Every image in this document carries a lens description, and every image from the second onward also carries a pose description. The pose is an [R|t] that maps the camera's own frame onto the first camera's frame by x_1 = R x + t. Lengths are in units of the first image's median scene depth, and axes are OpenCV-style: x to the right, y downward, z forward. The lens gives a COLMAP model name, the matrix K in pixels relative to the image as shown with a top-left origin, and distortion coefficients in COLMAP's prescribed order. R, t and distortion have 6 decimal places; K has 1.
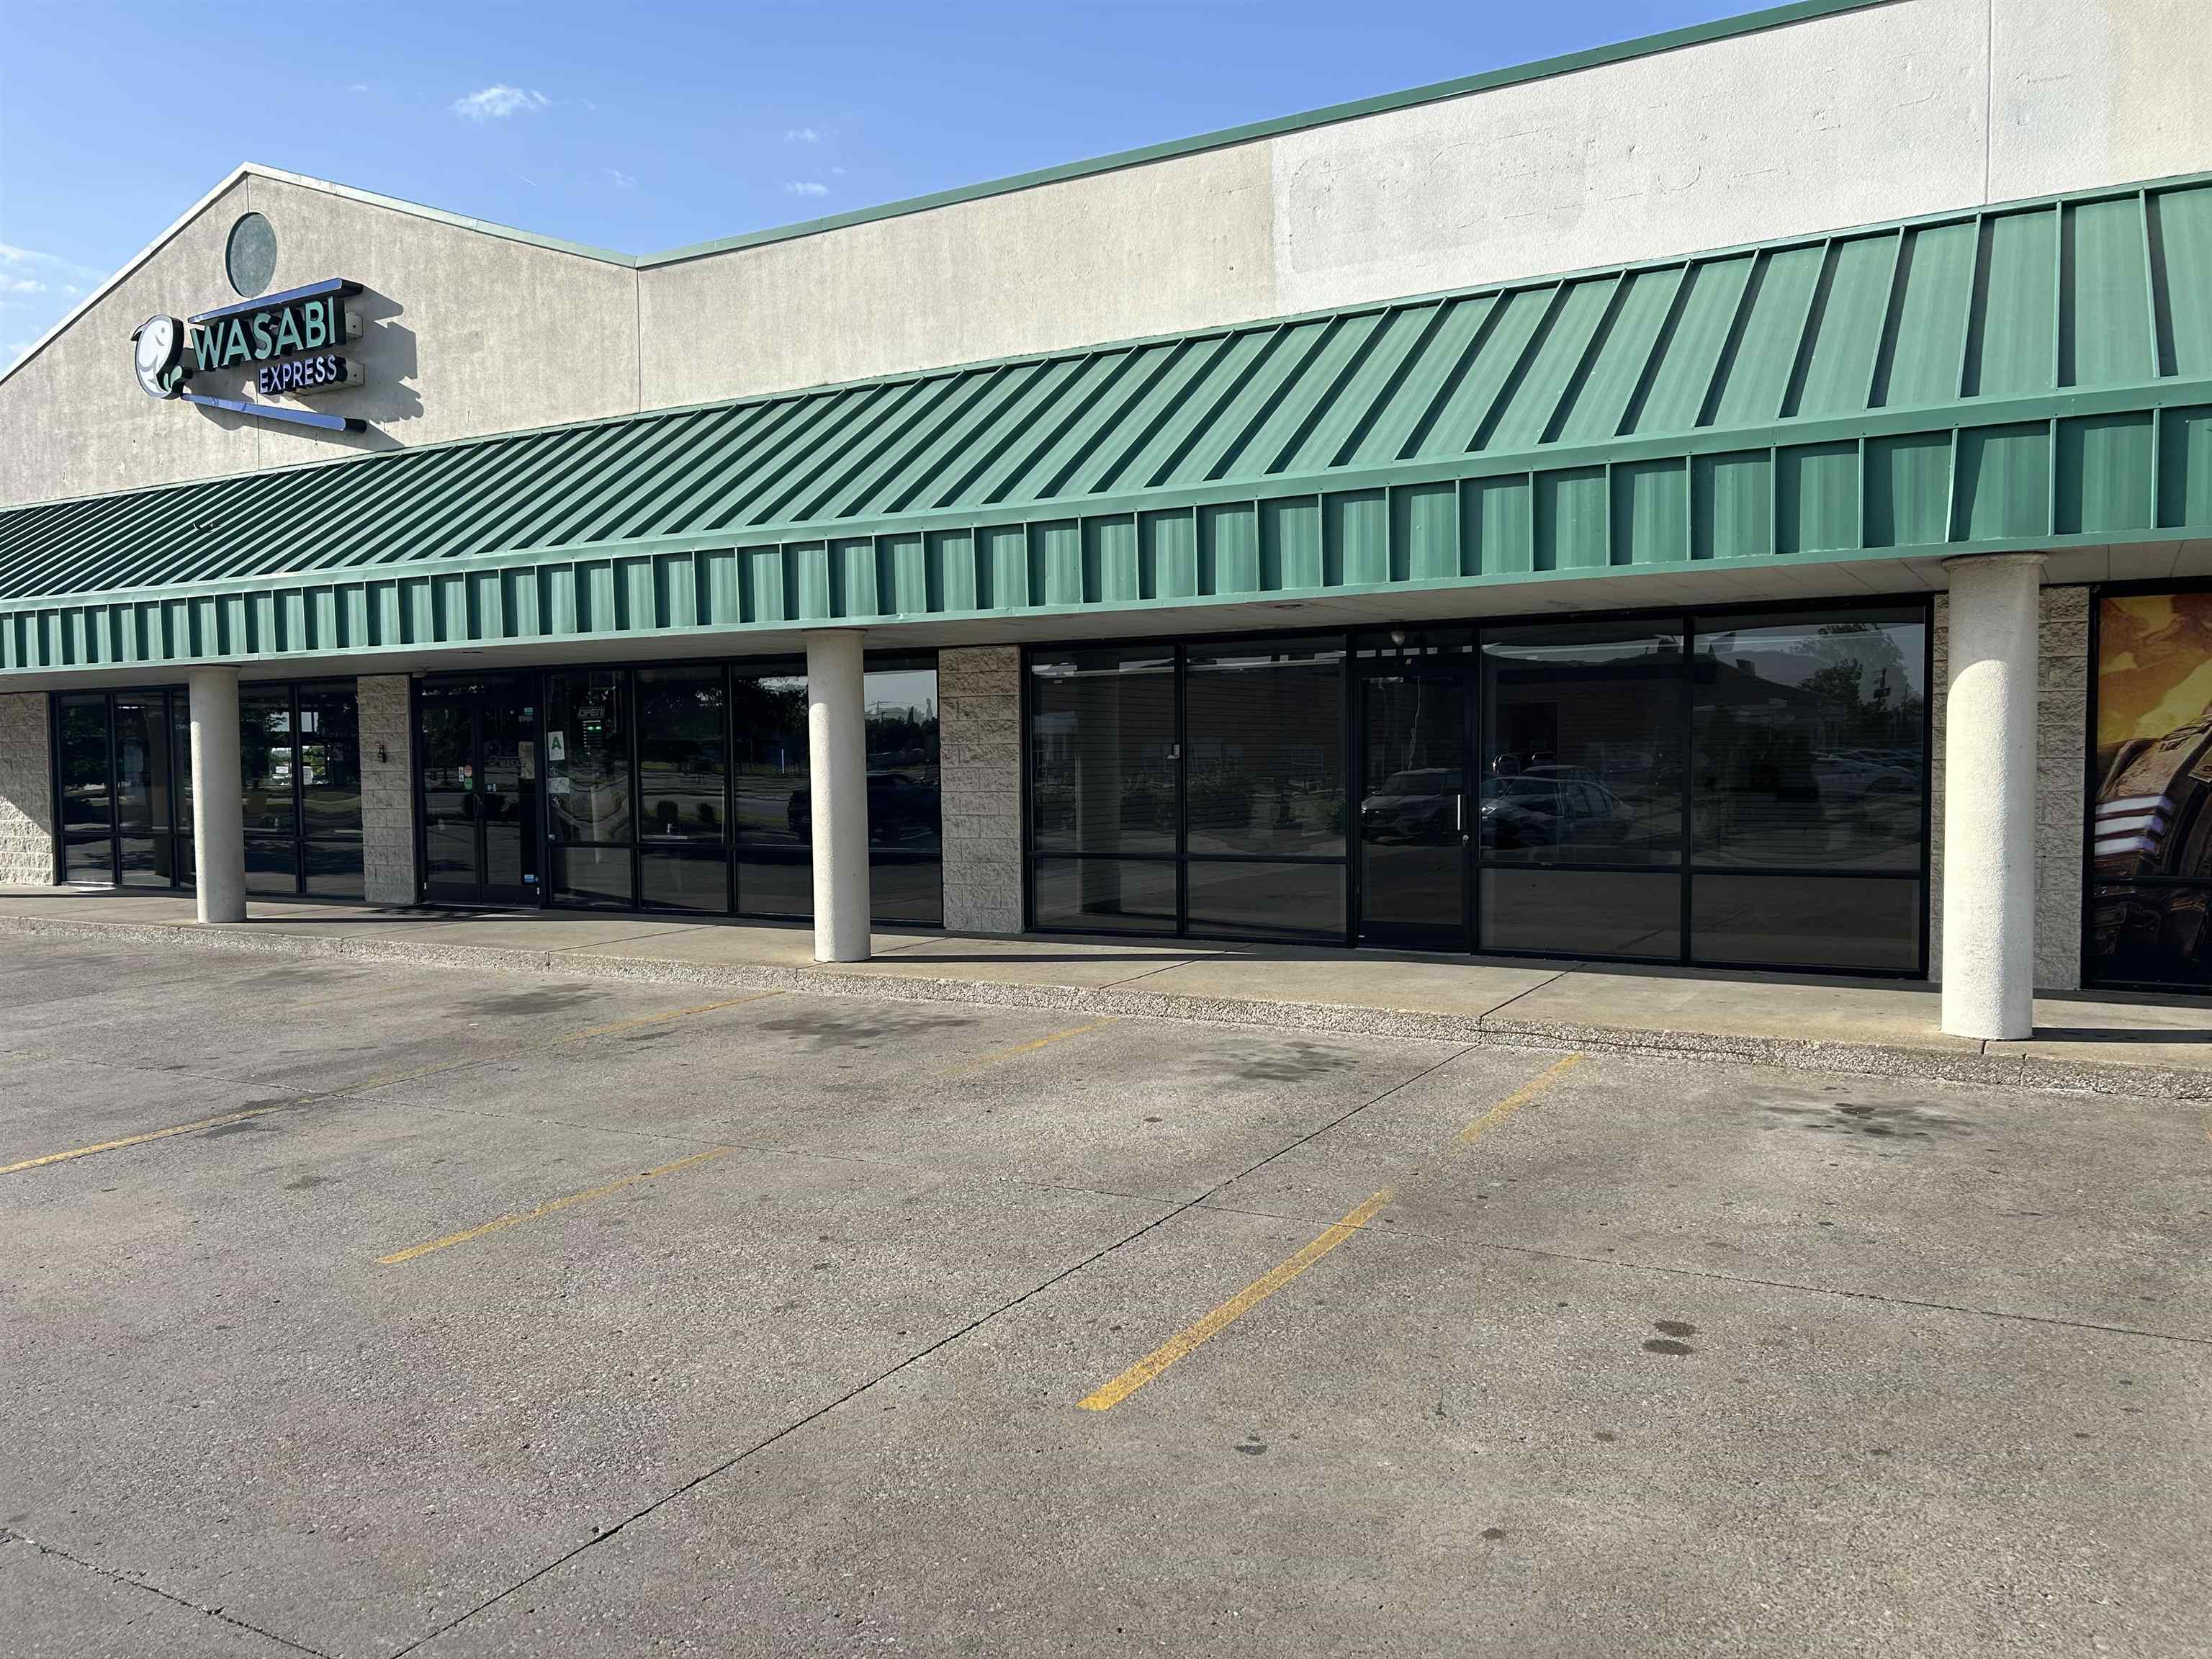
lens RADIAL K [[1655.3, 0, 1103.3], [0, 1655.3, 844.3], [0, 0, 1]] dist [0.059629, -0.065795]
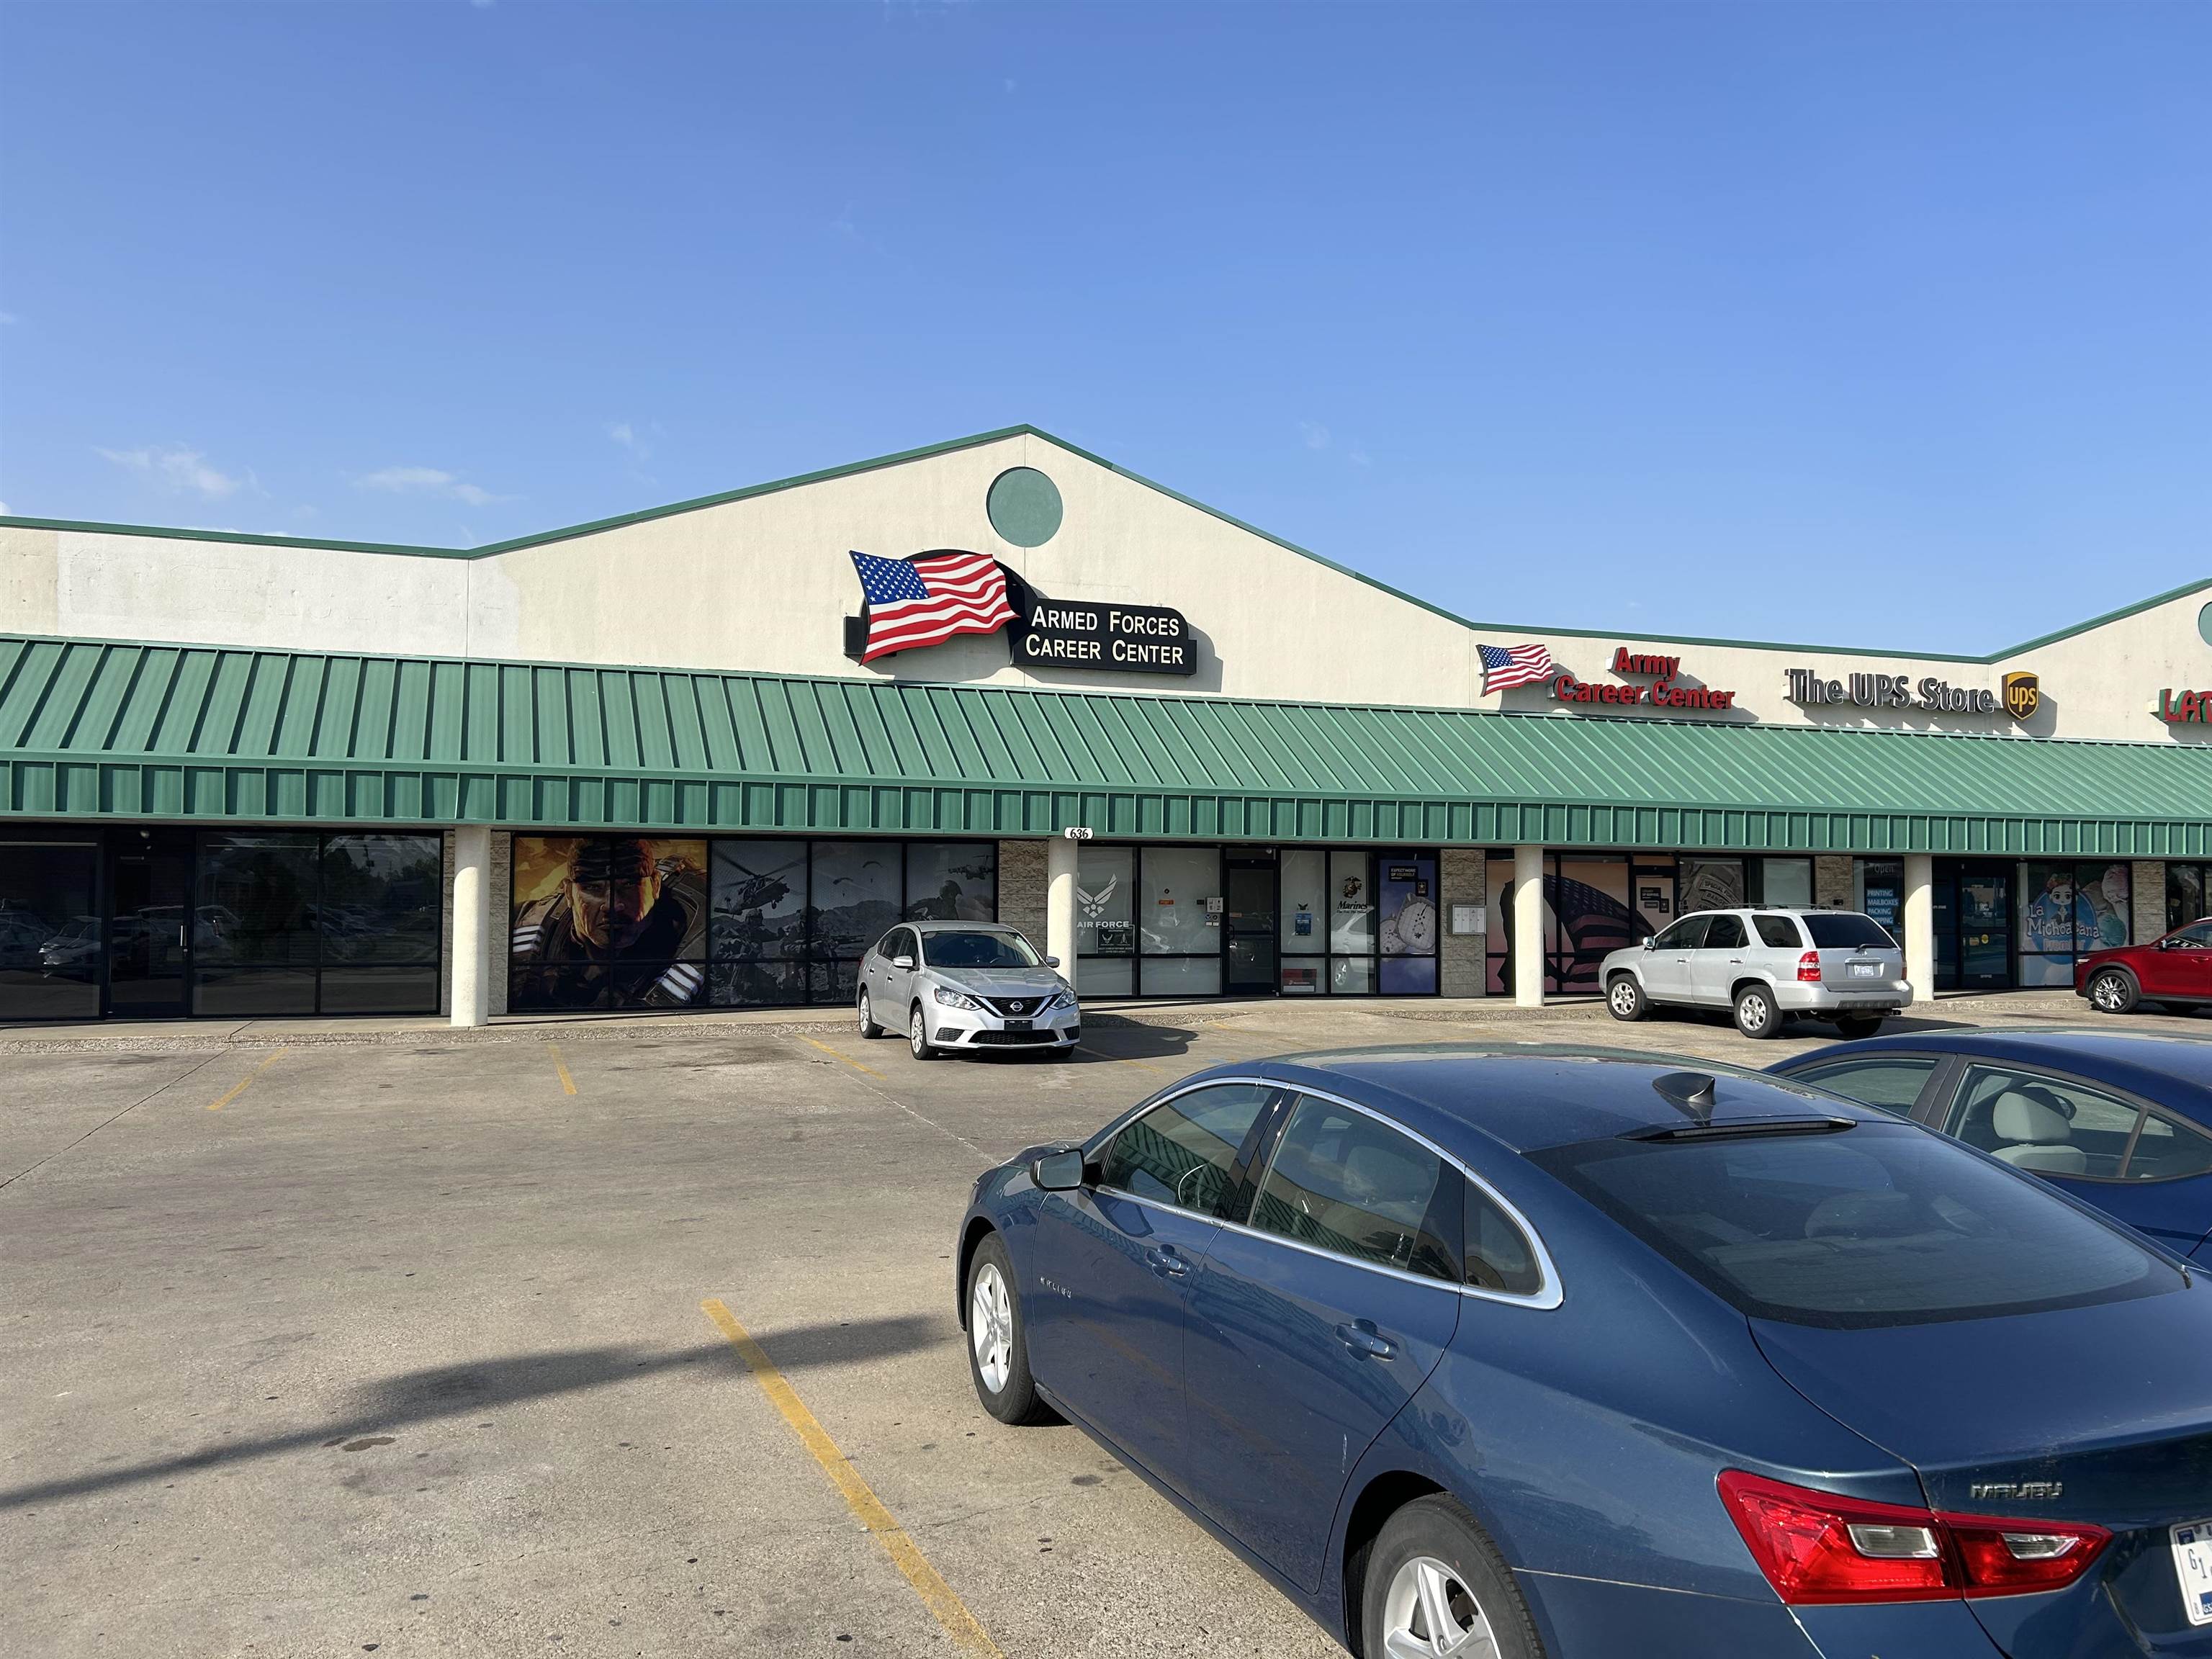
lens RADIAL K [[1655.3, 0, 1110.6], [0, 1655.3, 841.6], [0, 0, 1]] dist [0.059629, -0.065795]
pose [[0.646917, 0.043461, 0.761321, -0.595911], [0.029968, 0.996154, -0.082331, 0.067292], [-0.761971, 0.076077, 0.643127, -1.054944]]
